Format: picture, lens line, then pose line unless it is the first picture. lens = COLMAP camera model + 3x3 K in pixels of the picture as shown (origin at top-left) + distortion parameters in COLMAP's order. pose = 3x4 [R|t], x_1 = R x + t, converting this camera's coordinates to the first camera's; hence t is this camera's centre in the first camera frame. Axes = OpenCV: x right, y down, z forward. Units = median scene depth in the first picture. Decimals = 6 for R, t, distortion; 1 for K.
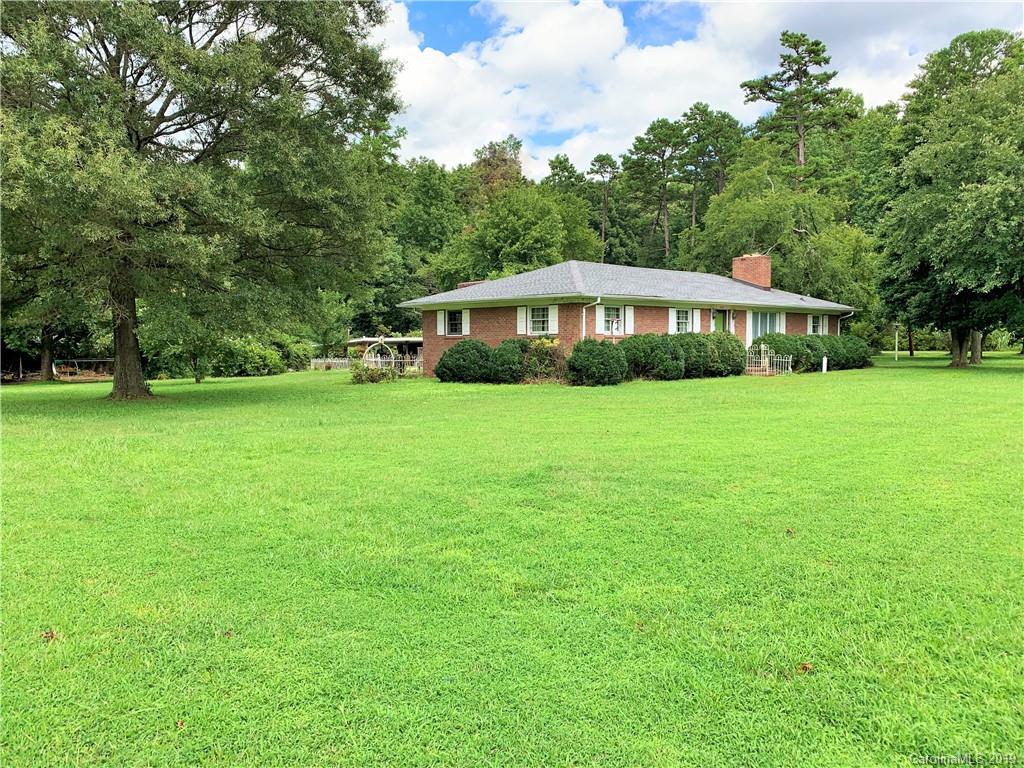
lens RADIAL K [[797.5, 0, 512.0], [0, 797.5, 384.0], [0, 0, 1]] dist [0.136373, -0.234119]
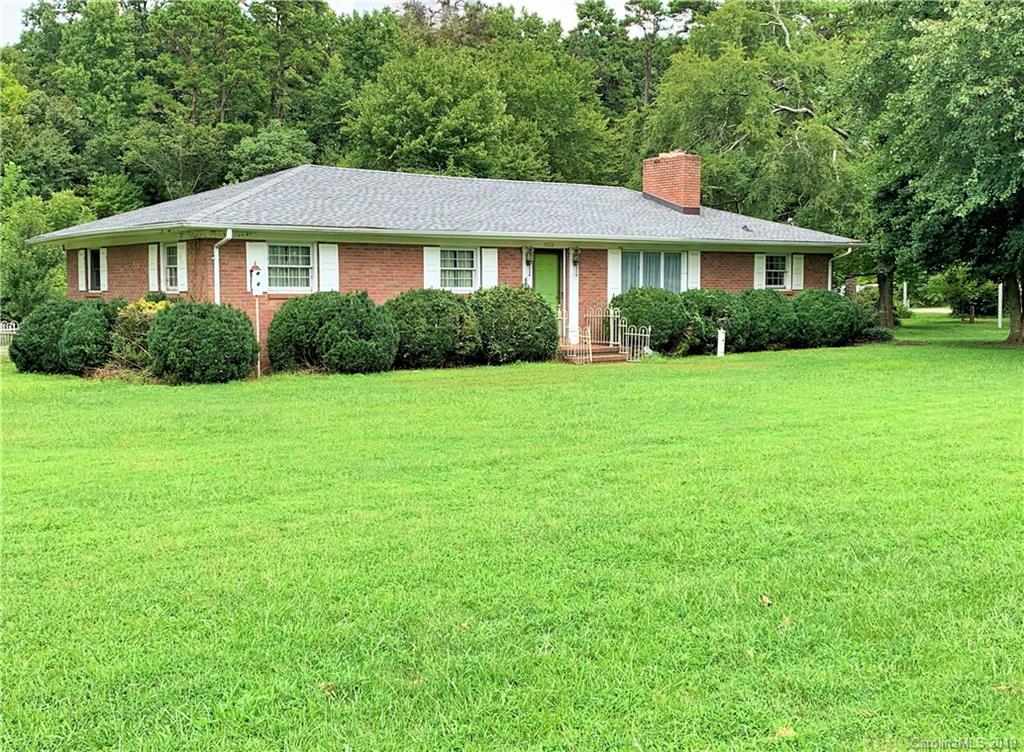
lens RADIAL K [[1205.3, 0, 512.0], [0, 1205.3, 376.0], [0, 0, 1]] dist [0.112053, -0.040756]
pose [[0.995129, 0.006100, -0.098393, 0.318947], [-0.003988, 0.999758, 0.021652, -0.017658], [0.098501, -0.021154, 0.994912, 0.112811]]
